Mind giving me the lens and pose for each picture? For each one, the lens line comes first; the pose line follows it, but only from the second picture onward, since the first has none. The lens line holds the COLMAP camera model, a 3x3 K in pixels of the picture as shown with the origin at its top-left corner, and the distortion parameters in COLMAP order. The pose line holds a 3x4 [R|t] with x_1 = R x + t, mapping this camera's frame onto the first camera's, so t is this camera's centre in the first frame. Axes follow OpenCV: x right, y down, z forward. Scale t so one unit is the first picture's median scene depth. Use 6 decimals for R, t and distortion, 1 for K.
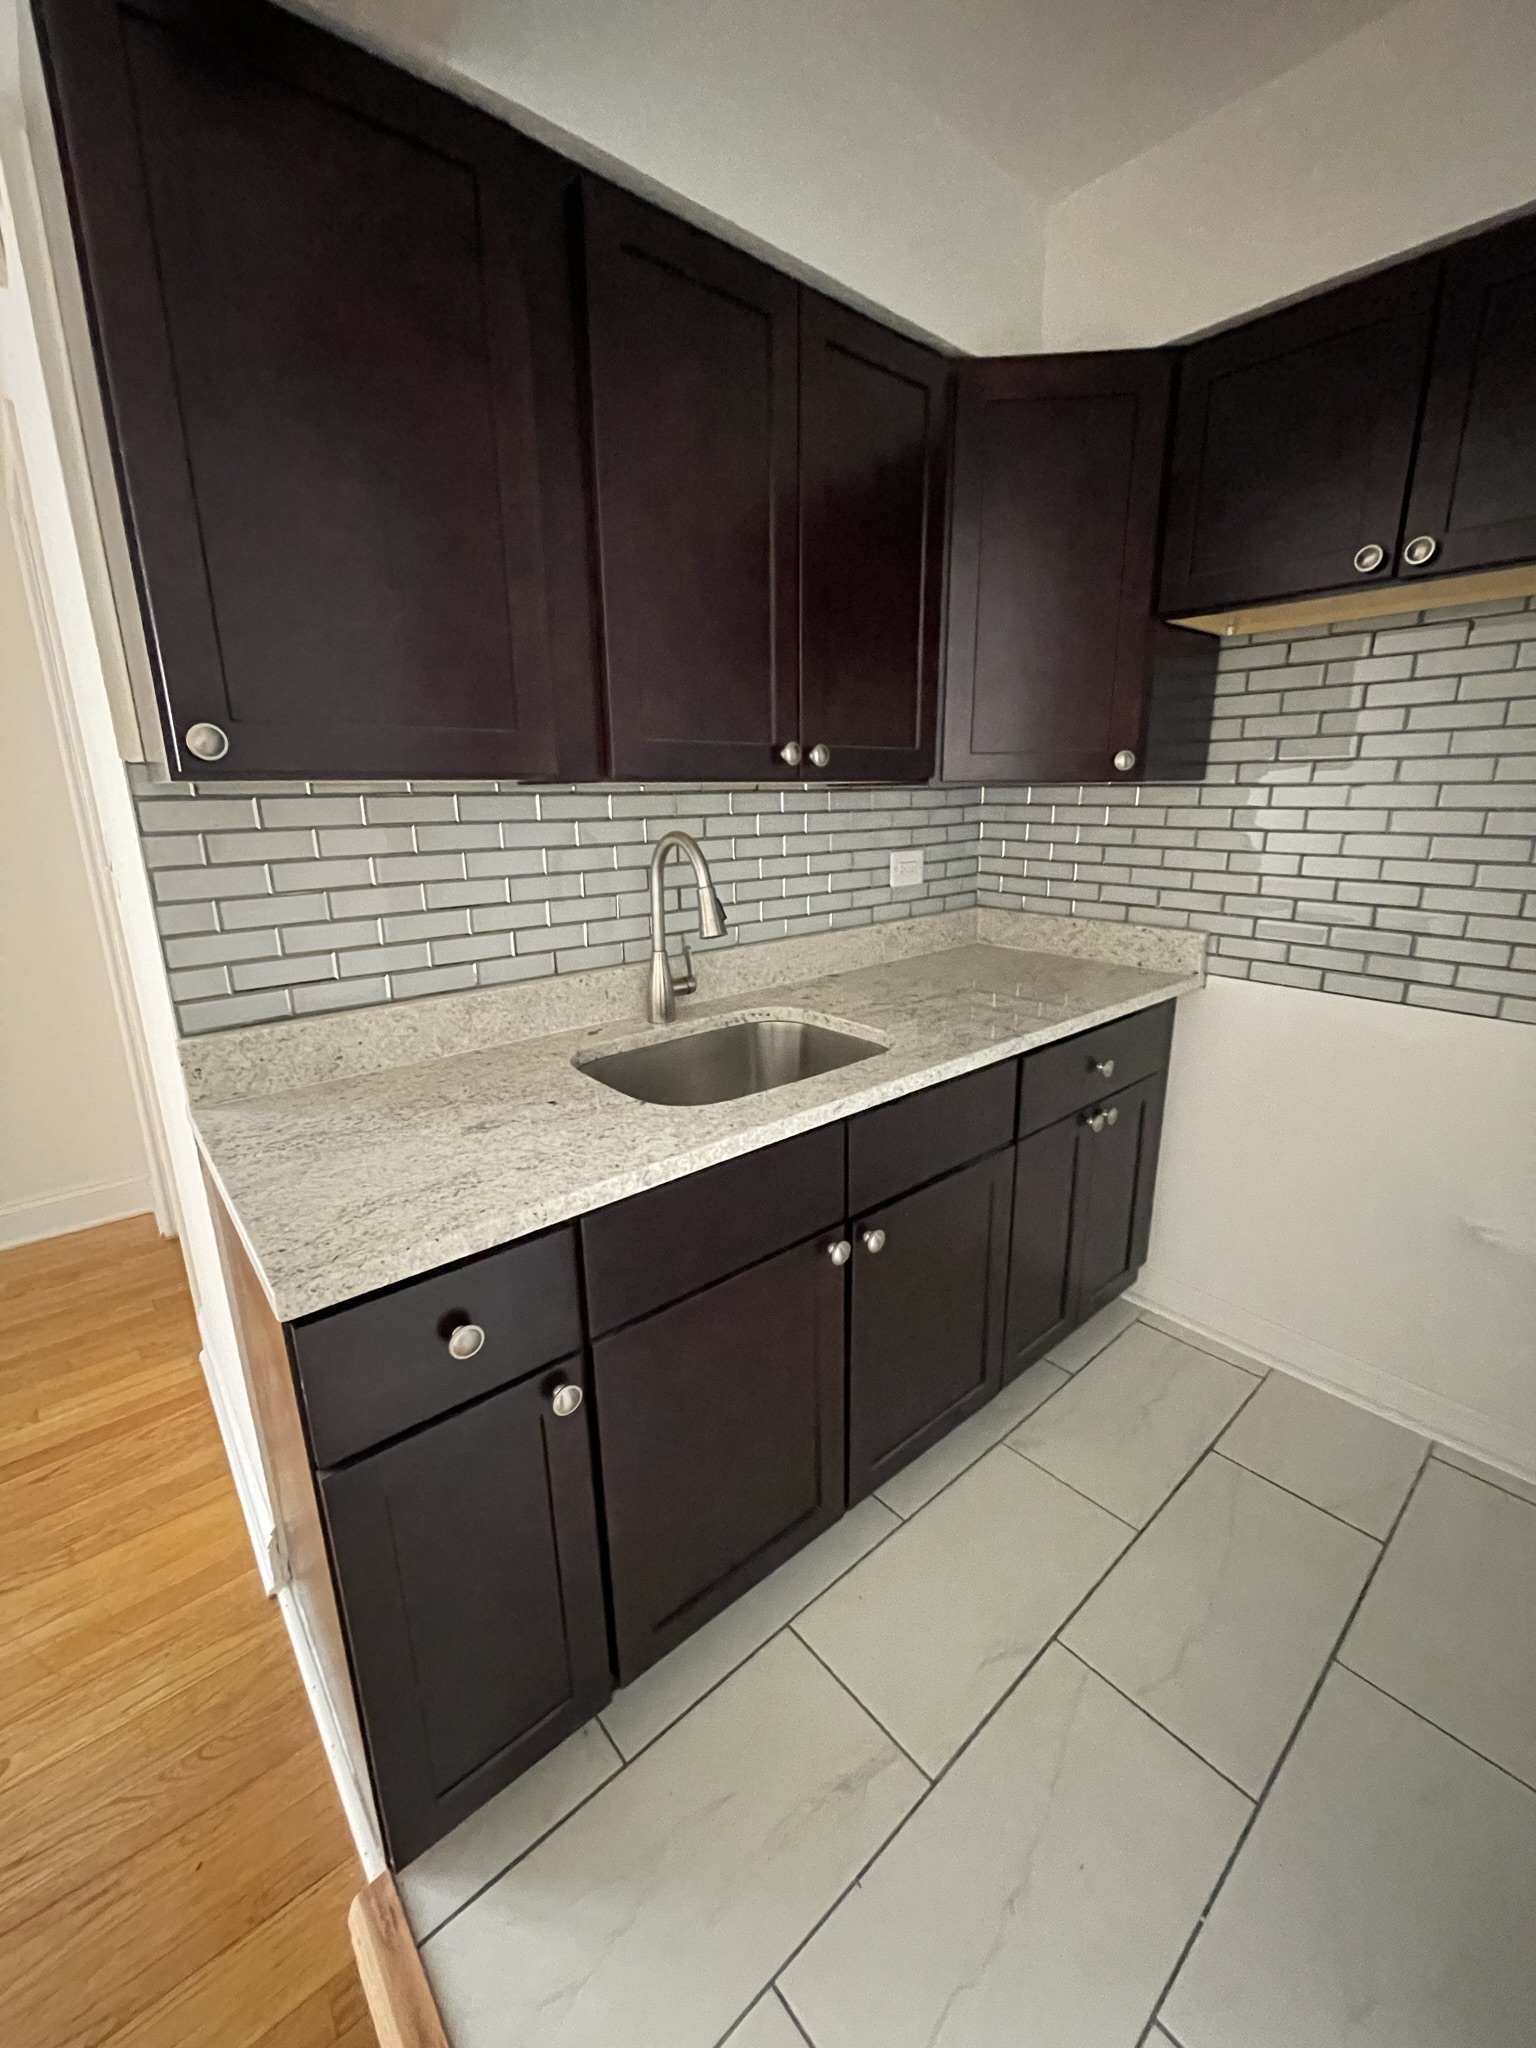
lens RADIAL K [[823.6, 0, 764.8], [0, 823.6, 1004.5], [0, 0, 1]] dist [-0.009854, 0.000675]
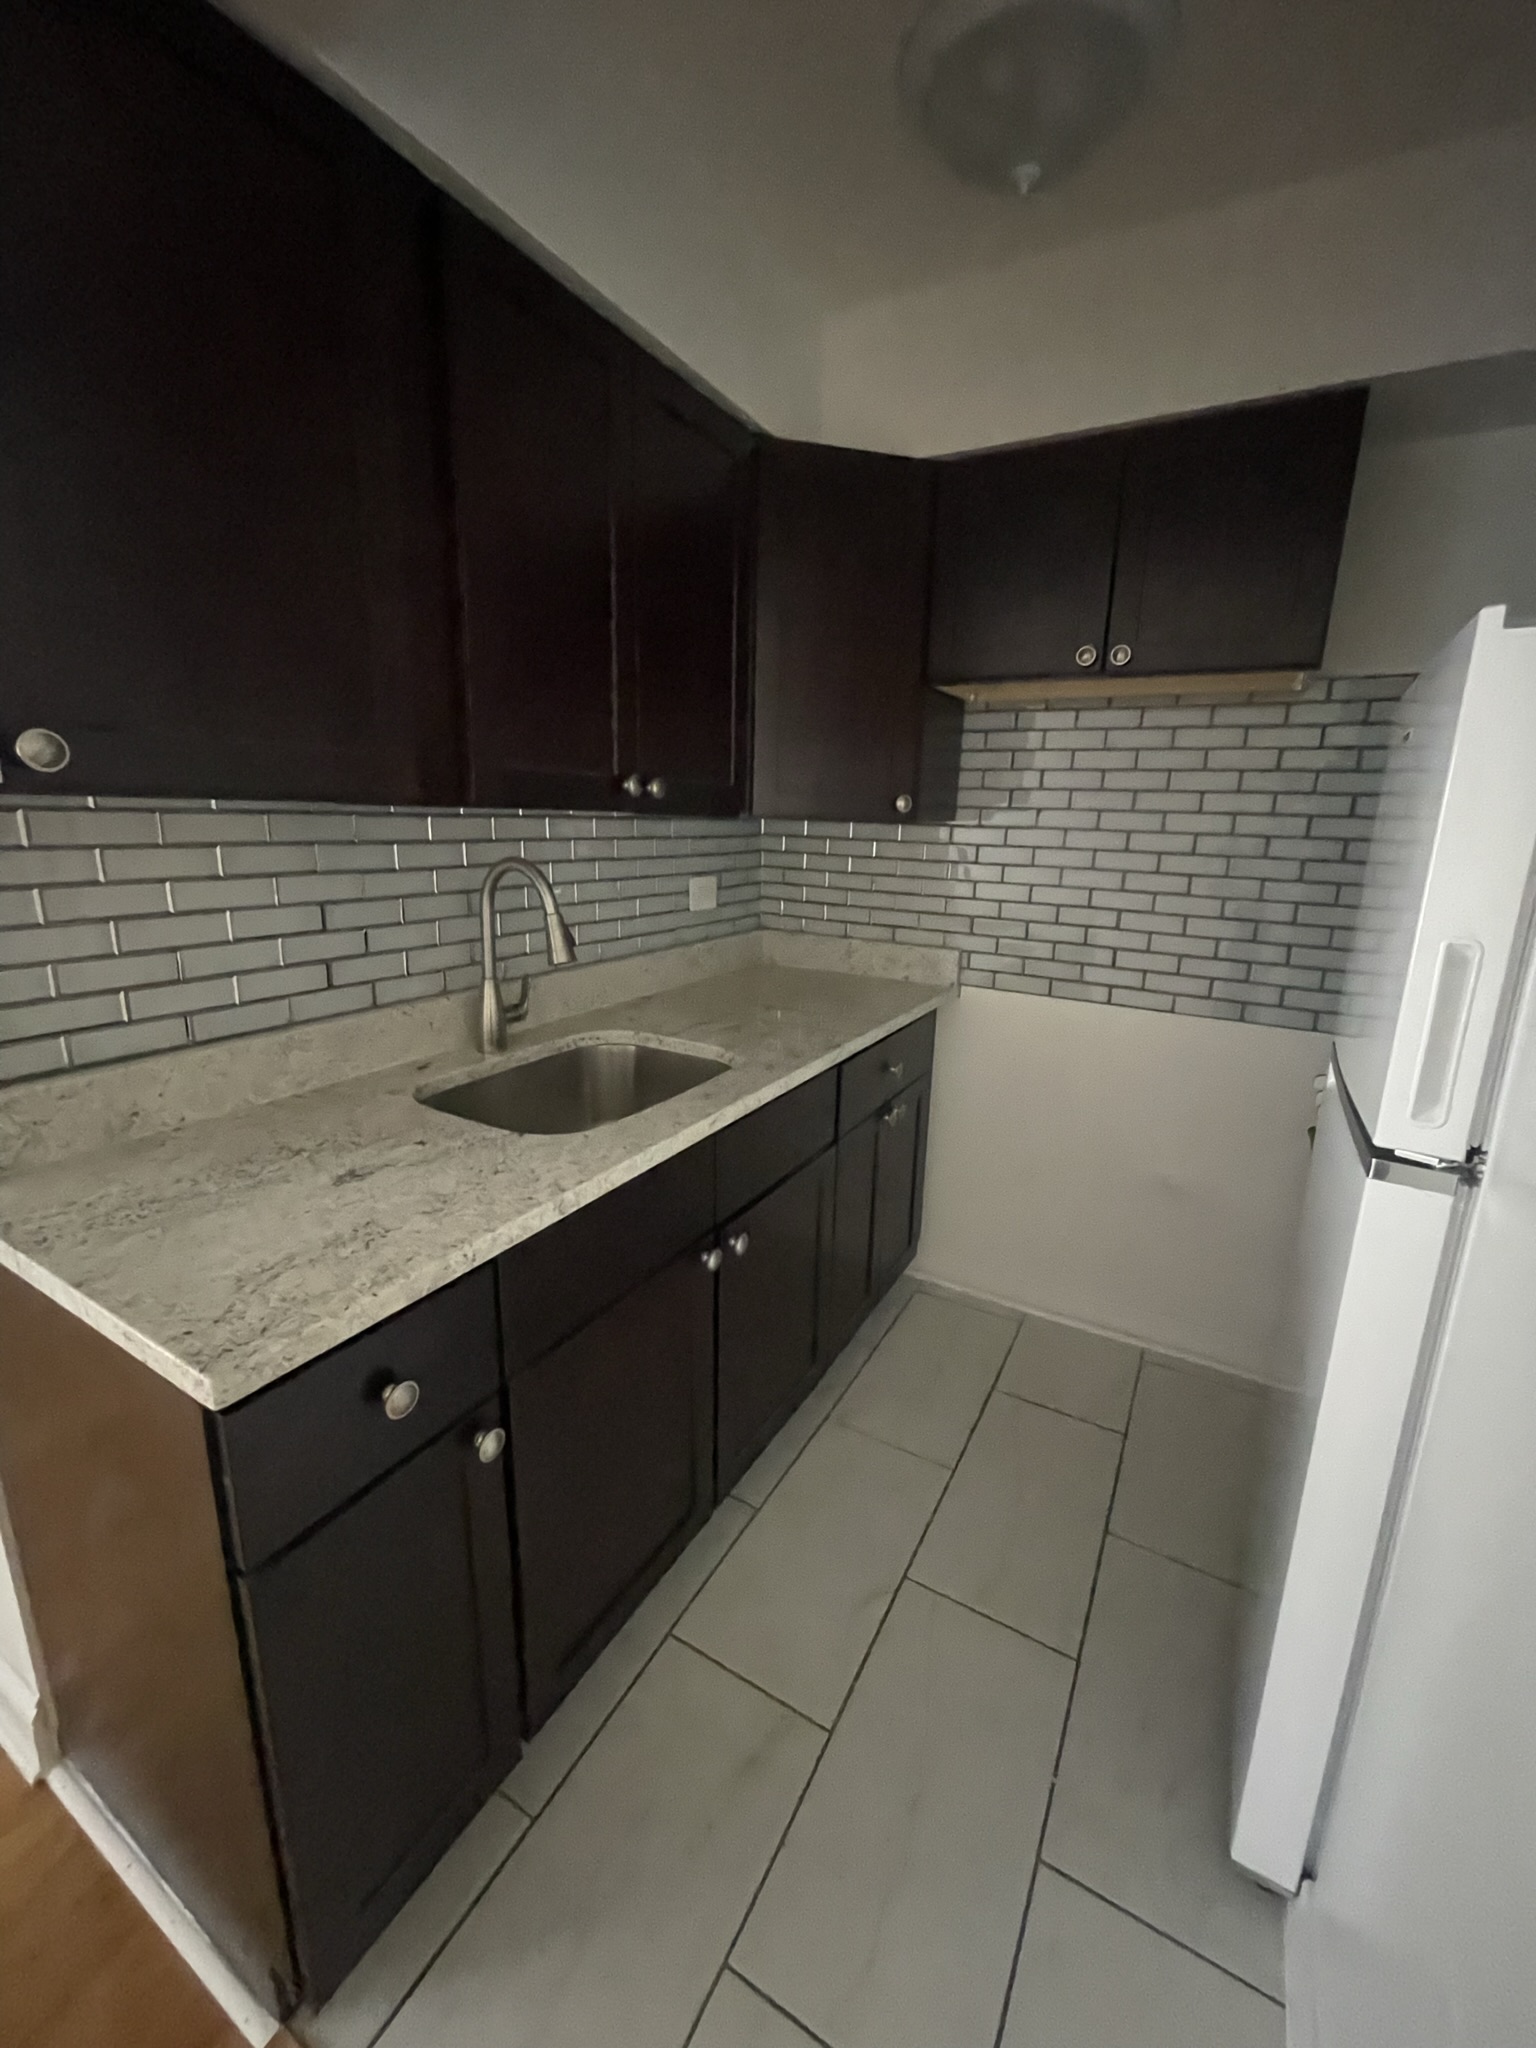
lens RADIAL K [[823.6, 0, 764.8], [0, 823.6, 1004.5], [0, 0, 1]] dist [-0.009854, 0.000675]
pose [[0.943038, -0.037322, 0.330585, -0.151516], [0.044555, 0.998904, -0.014327, -0.006442], [-0.329688, 0.028240, 0.943667, -0.023080]]
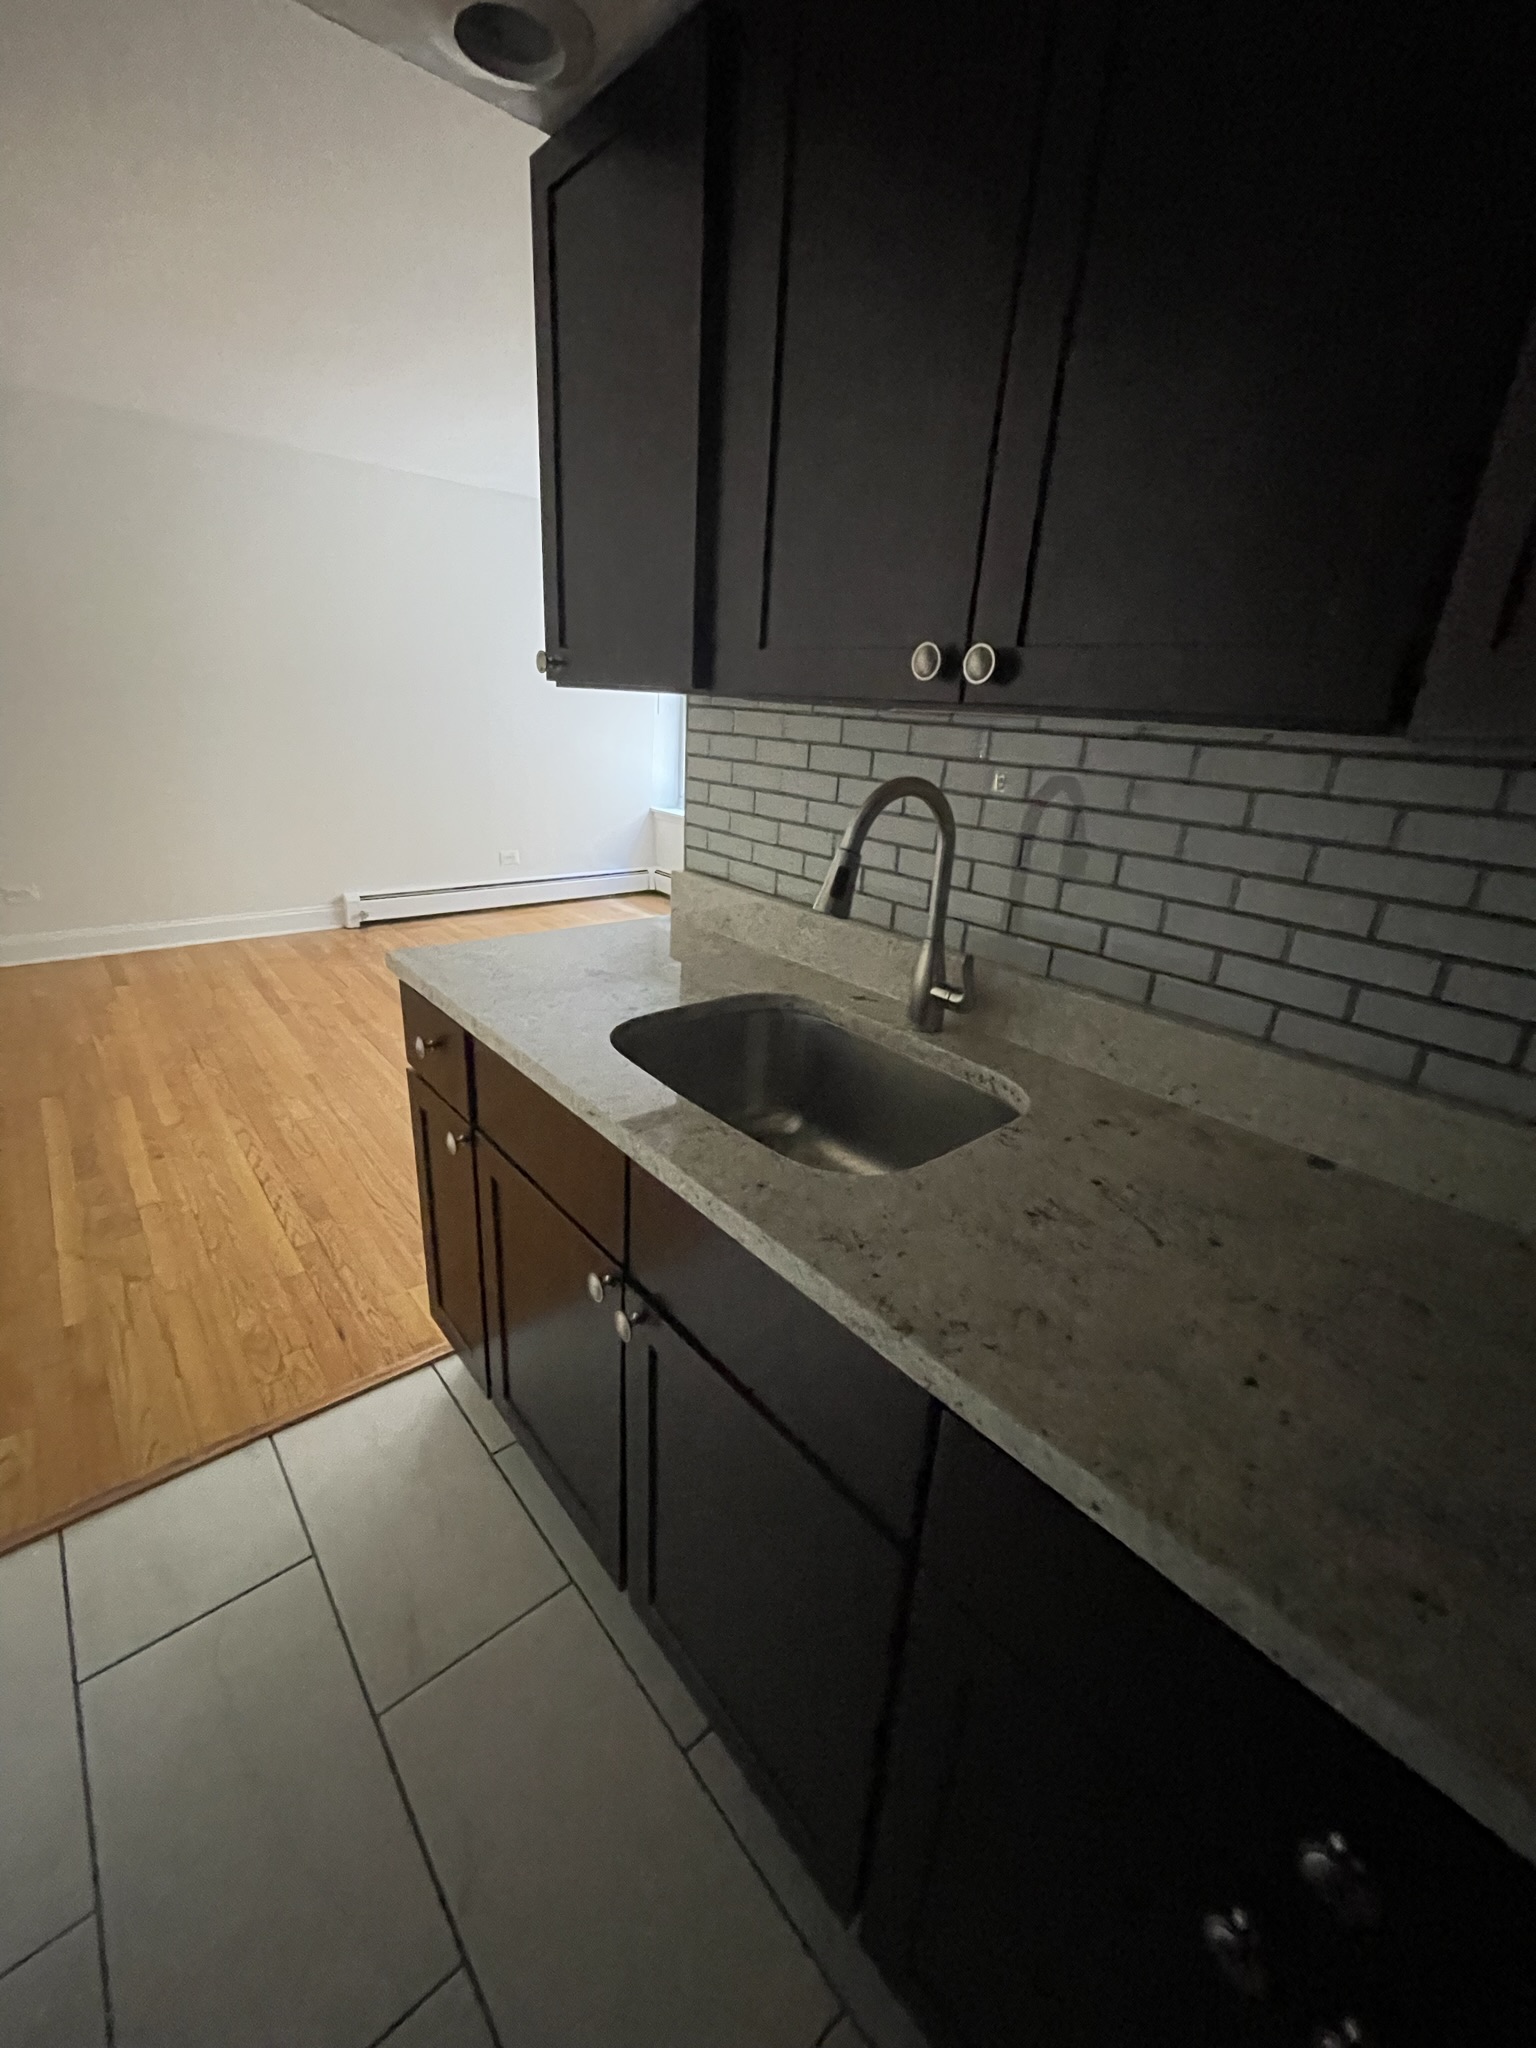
lens RADIAL K [[823.6, 0, 764.8], [0, 823.6, 1004.5], [0, 0, 1]] dist [-0.009854, 0.000675]
pose [[0.011786, 0.351341, -0.936173, 0.633312], [-0.307357, 0.892186, 0.330963, -0.225311], [0.951521, 0.283839, 0.118503, 0.819835]]
